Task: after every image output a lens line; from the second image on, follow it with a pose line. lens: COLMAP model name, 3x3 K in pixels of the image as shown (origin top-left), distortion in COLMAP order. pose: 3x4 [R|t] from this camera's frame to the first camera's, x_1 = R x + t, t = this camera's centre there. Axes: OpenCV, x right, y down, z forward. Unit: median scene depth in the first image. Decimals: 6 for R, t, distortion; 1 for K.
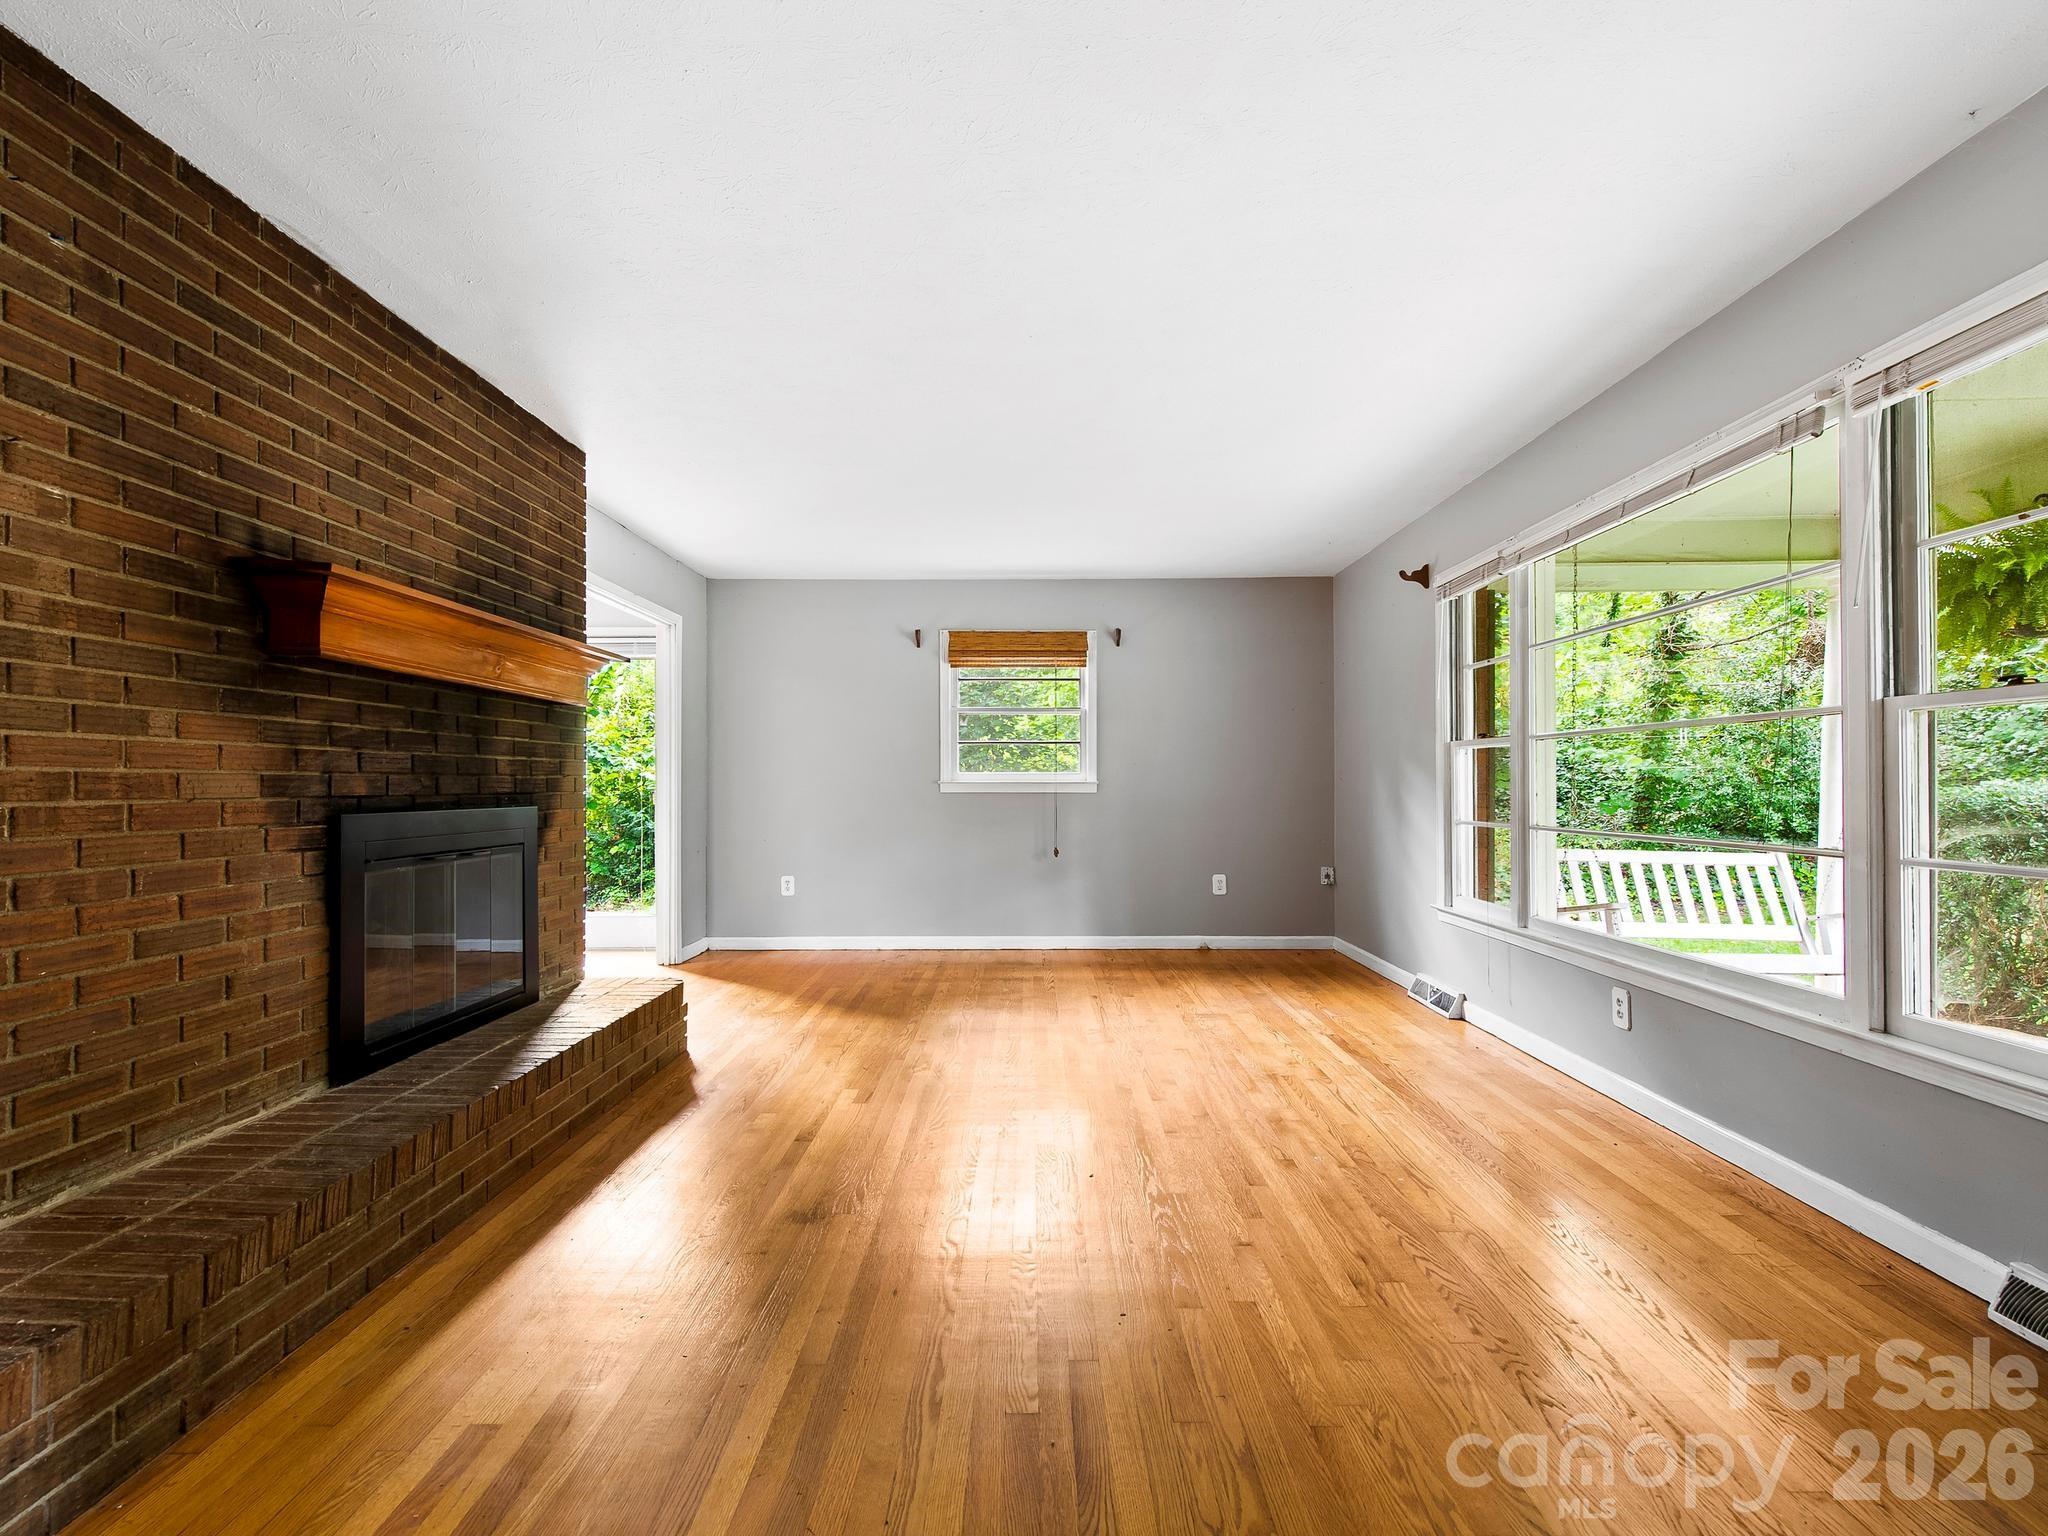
lens RADIAL K [[925.1, 0, 995.3], [0, 925.1, 805.7], [0, 0, 1]] dist [0.020114, -0.007874]
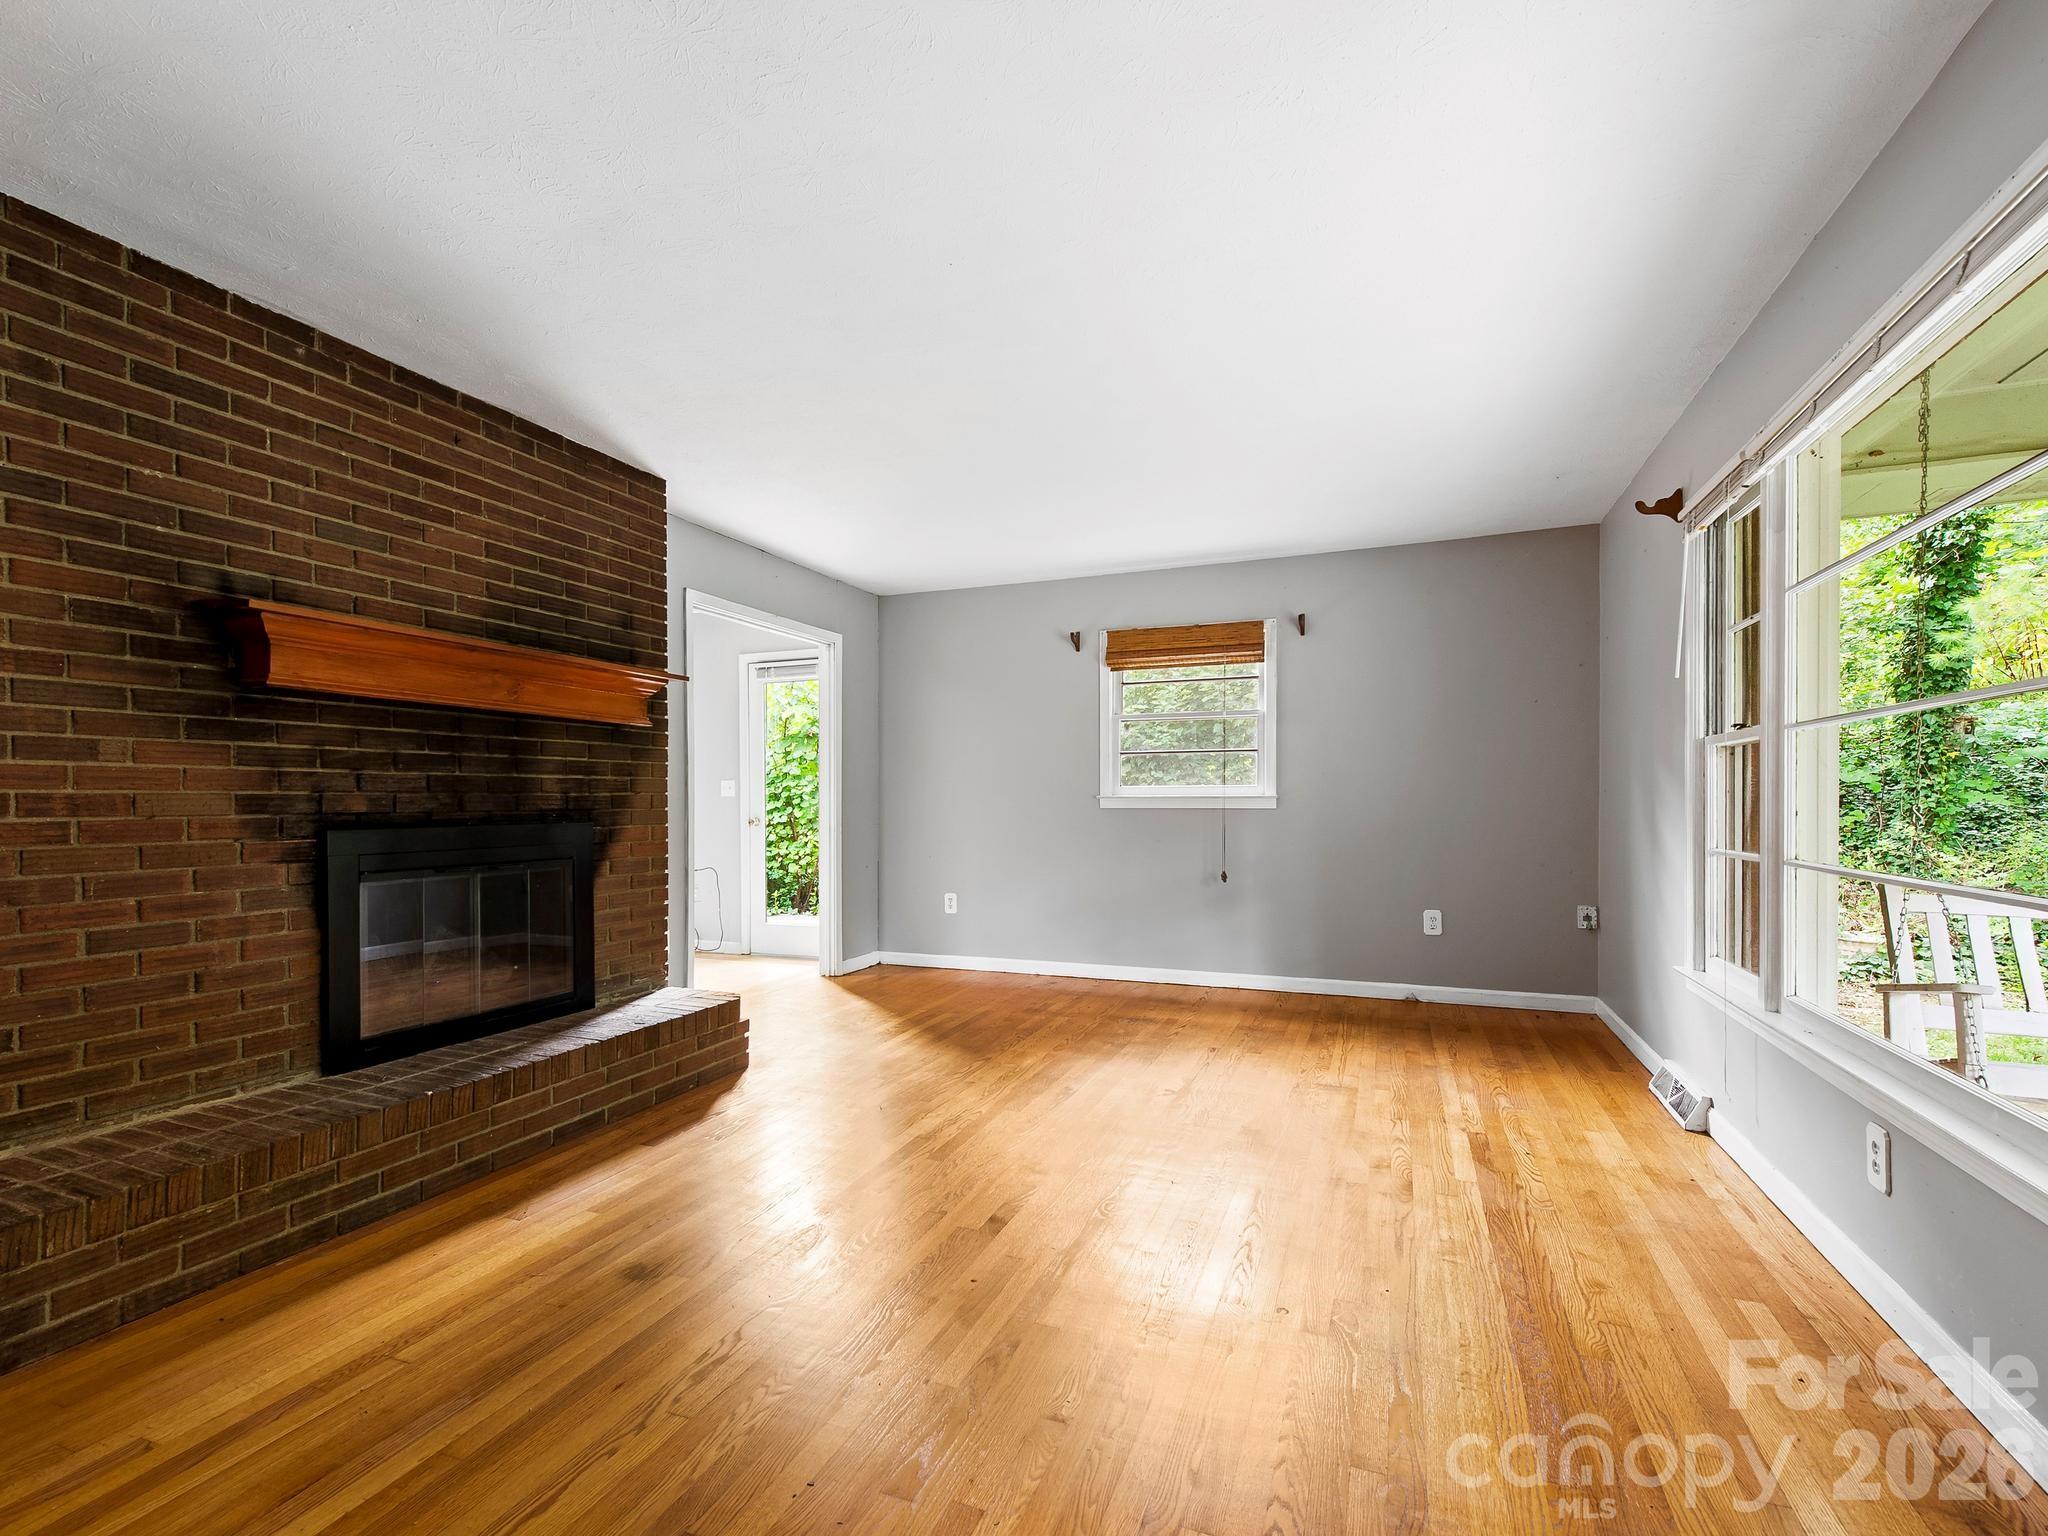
lens RADIAL K [[925.1, 0, 993.6], [0, 925.1, 831.7], [0, 0, 1]] dist [0.020114, -0.007874]
pose [[0.932358, 0.009225, -0.361420, 0.329958], [-0.004697, 0.999899, 0.013404, -0.005422], [0.361507, -0.010800, 0.932307, 0.199638]]
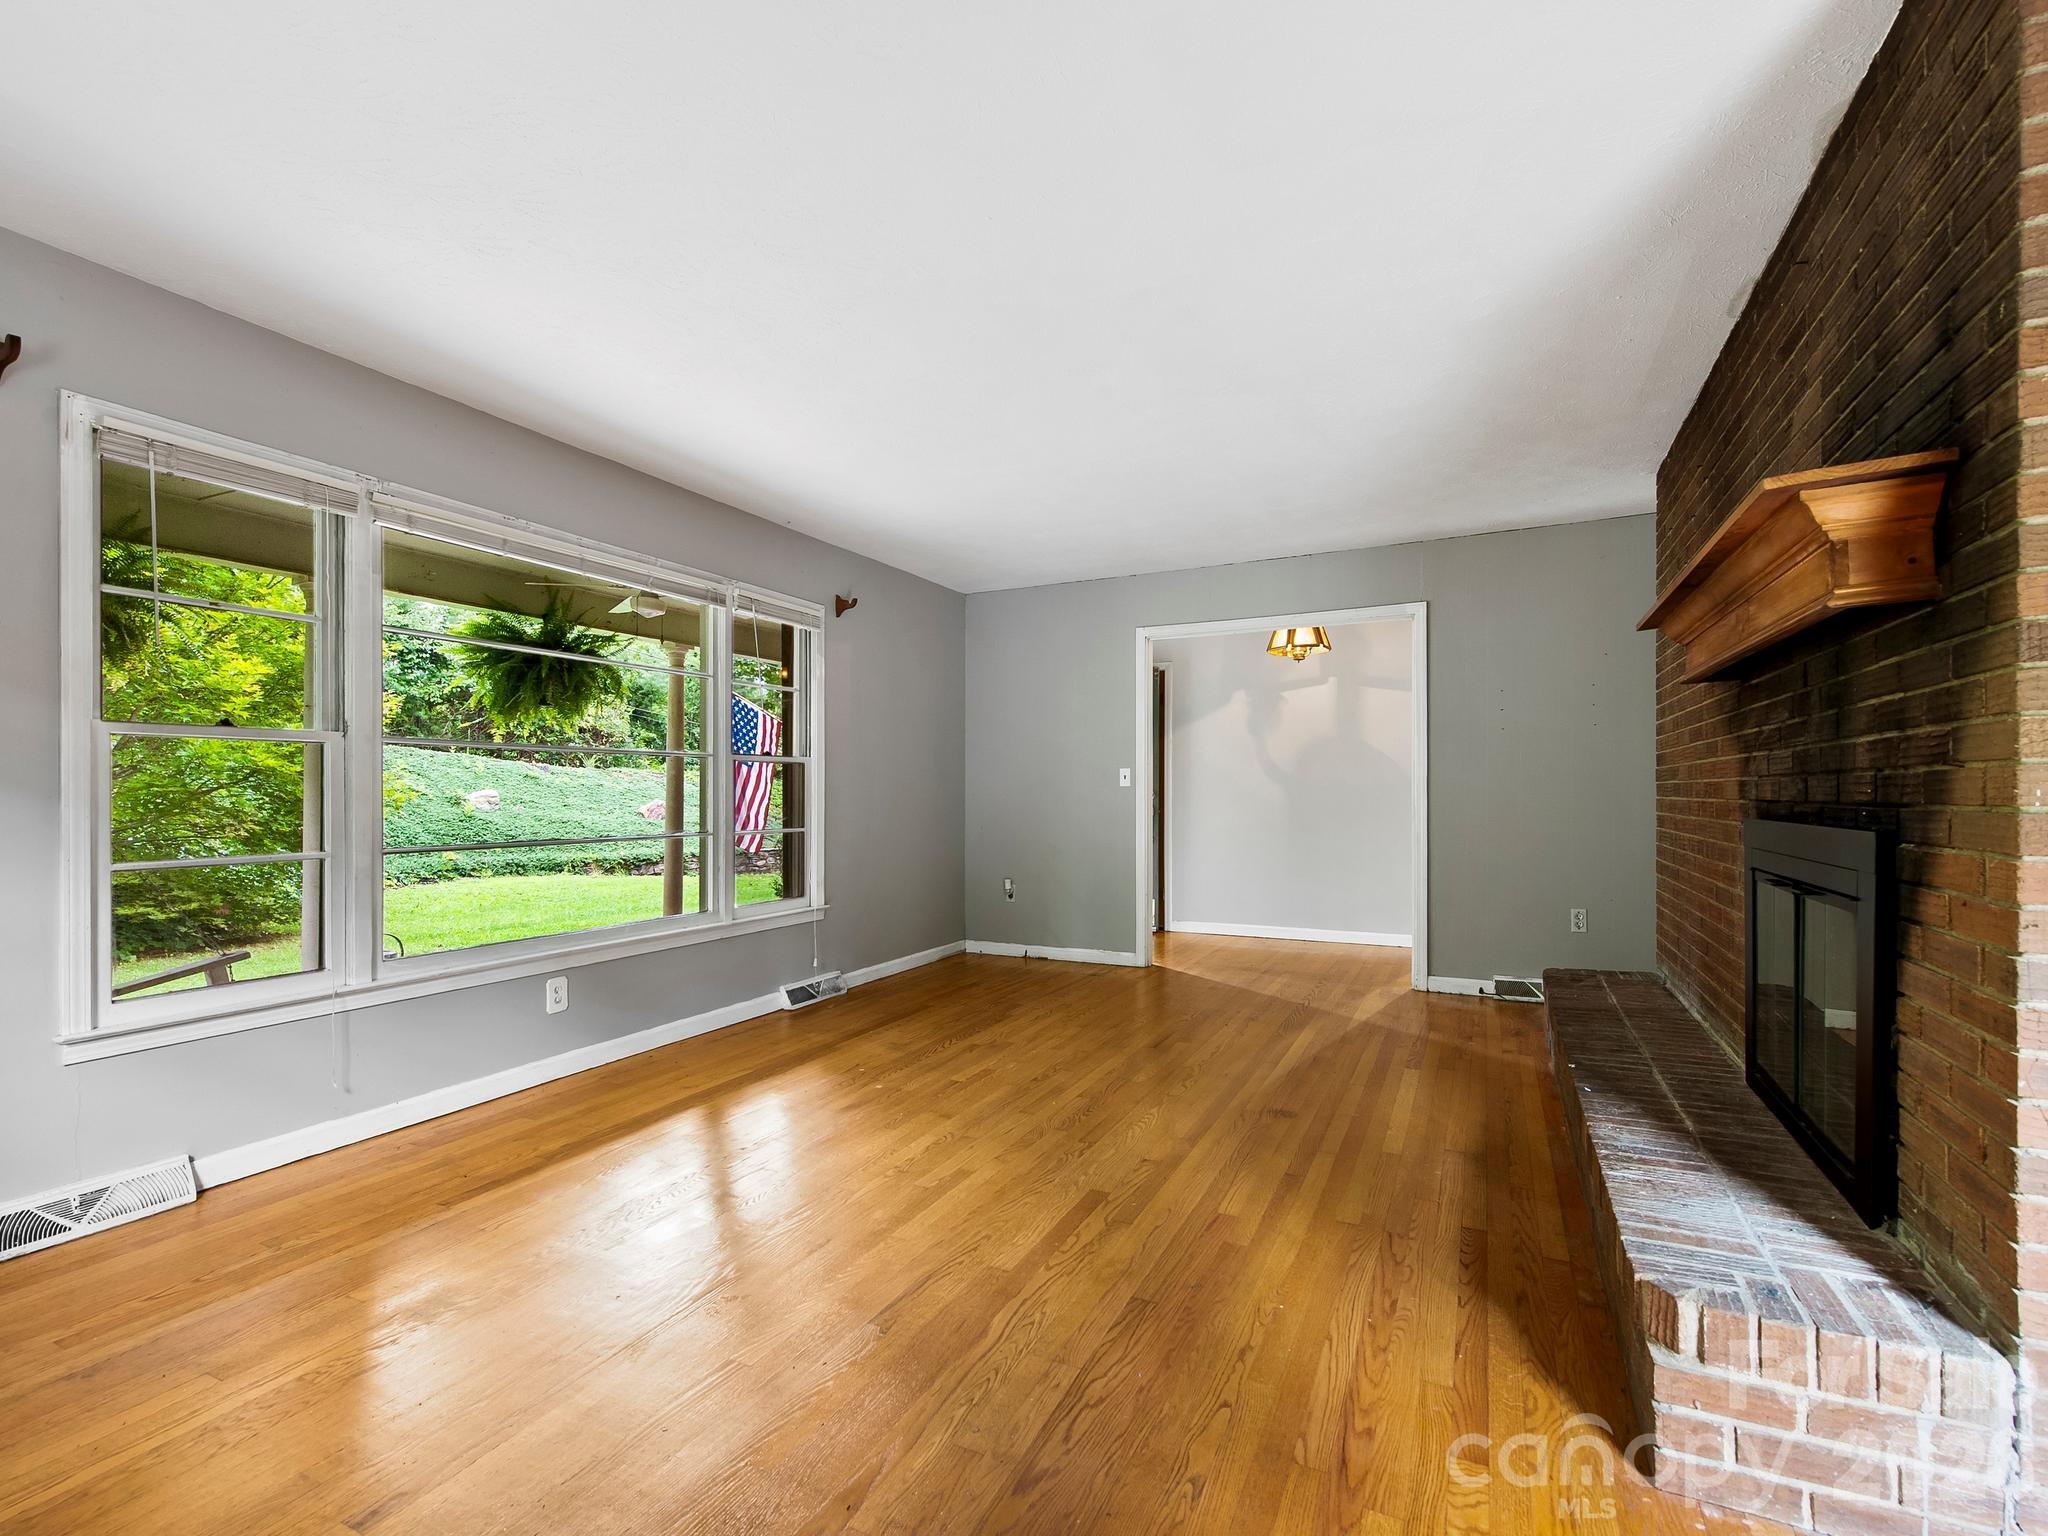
lens RADIAL K [[925.1, 0, 1007.1], [0, 925.1, 800.0], [0, 0, 1]] dist [0.020114, -0.007874]
pose [[-0.904555, 0.007879, 0.426284, -0.313386], [0.020233, 0.999496, 0.024460, -0.039805], [-0.425877, 0.030750, -0.904258, 1.755259]]
